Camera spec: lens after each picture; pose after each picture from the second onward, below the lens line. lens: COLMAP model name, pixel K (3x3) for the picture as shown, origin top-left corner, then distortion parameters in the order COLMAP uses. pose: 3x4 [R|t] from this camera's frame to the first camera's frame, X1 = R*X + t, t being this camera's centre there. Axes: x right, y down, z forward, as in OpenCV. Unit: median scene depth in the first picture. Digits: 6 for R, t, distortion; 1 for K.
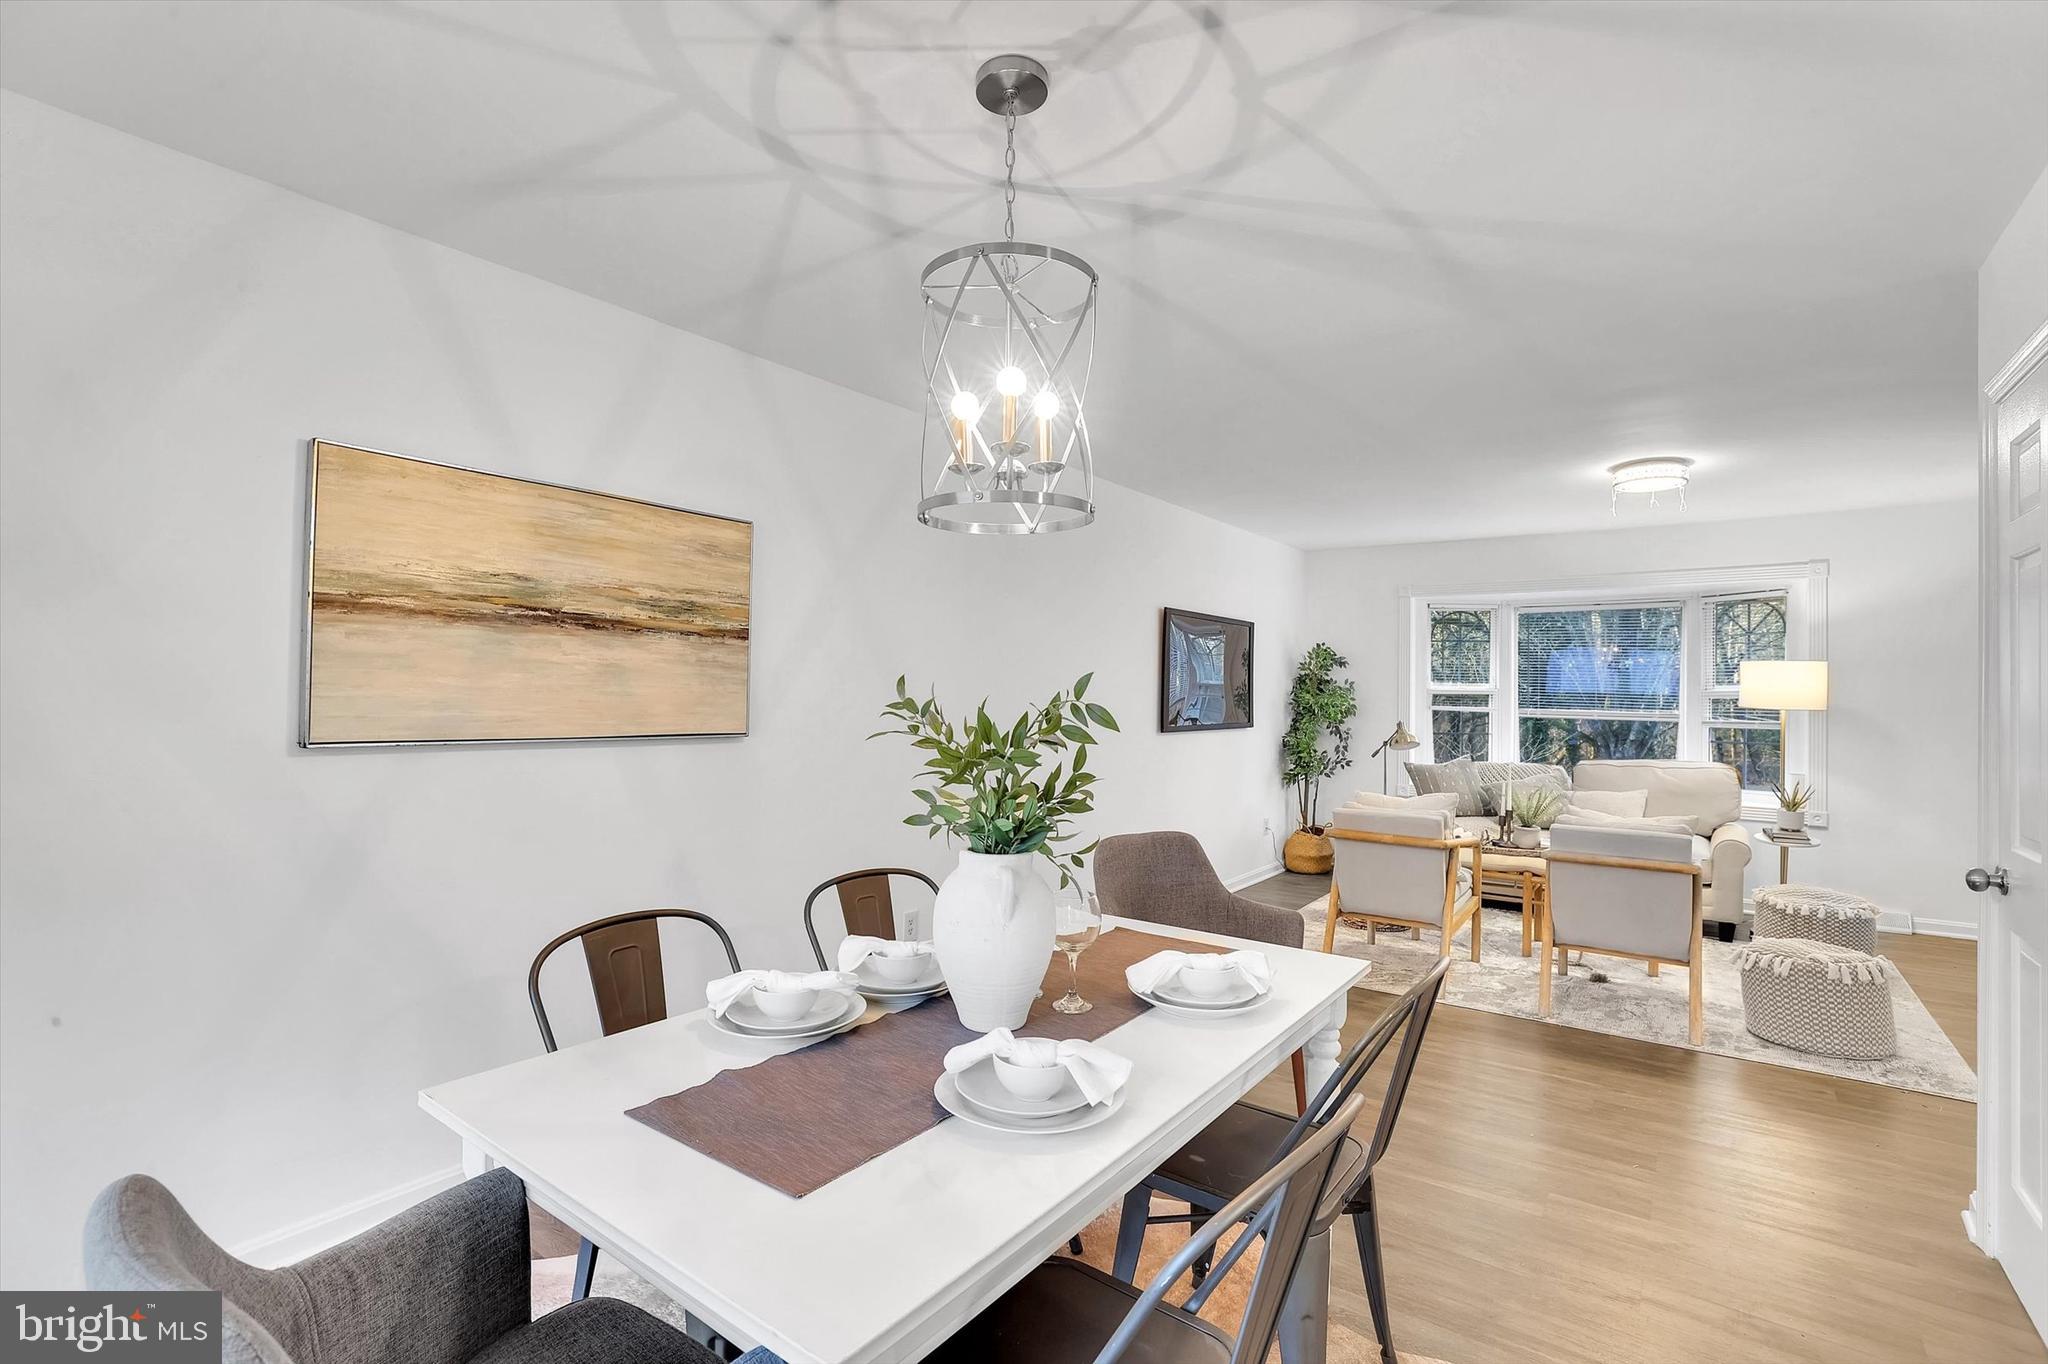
lens RADIAL K [[937.6, 0, 1020.7], [0, 937.6, 679.2], [0, 0, 1]] dist [-0.011402, 0.000106]
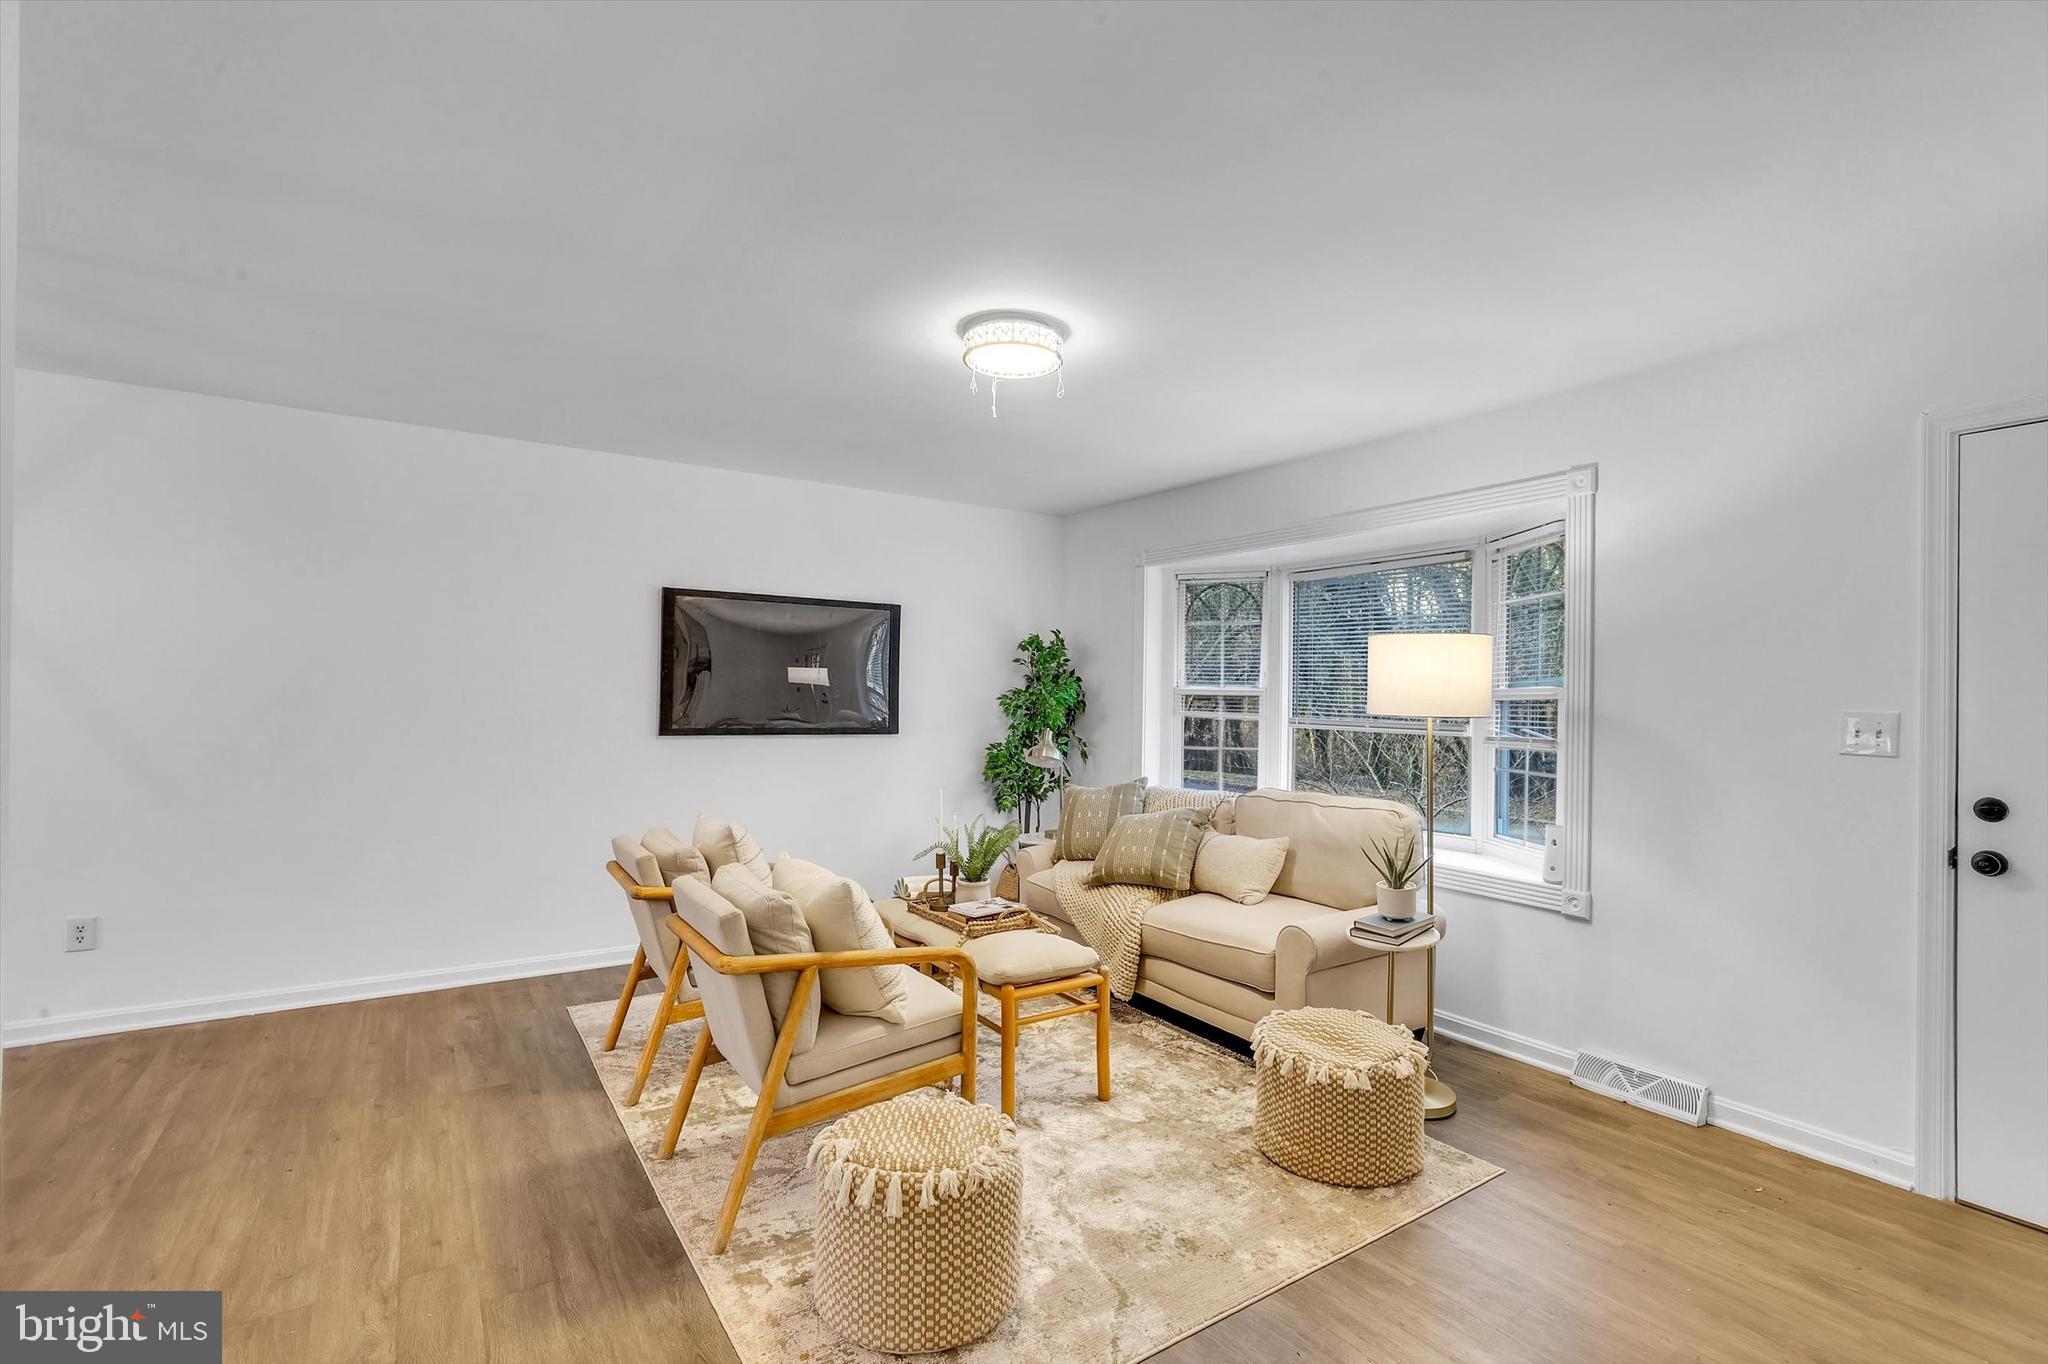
lens RADIAL K [[937.6, 0, 1025.0], [0, 937.6, 690.1], [0, 0, 1]] dist [-0.011402, 0.000106]
pose [[0.937952, 0.003196, -0.346750, 0.587590], [-0.003261, 0.999995, 0.000398, 0.012430], [0.346749, 0.000758, 0.937958, 0.258151]]
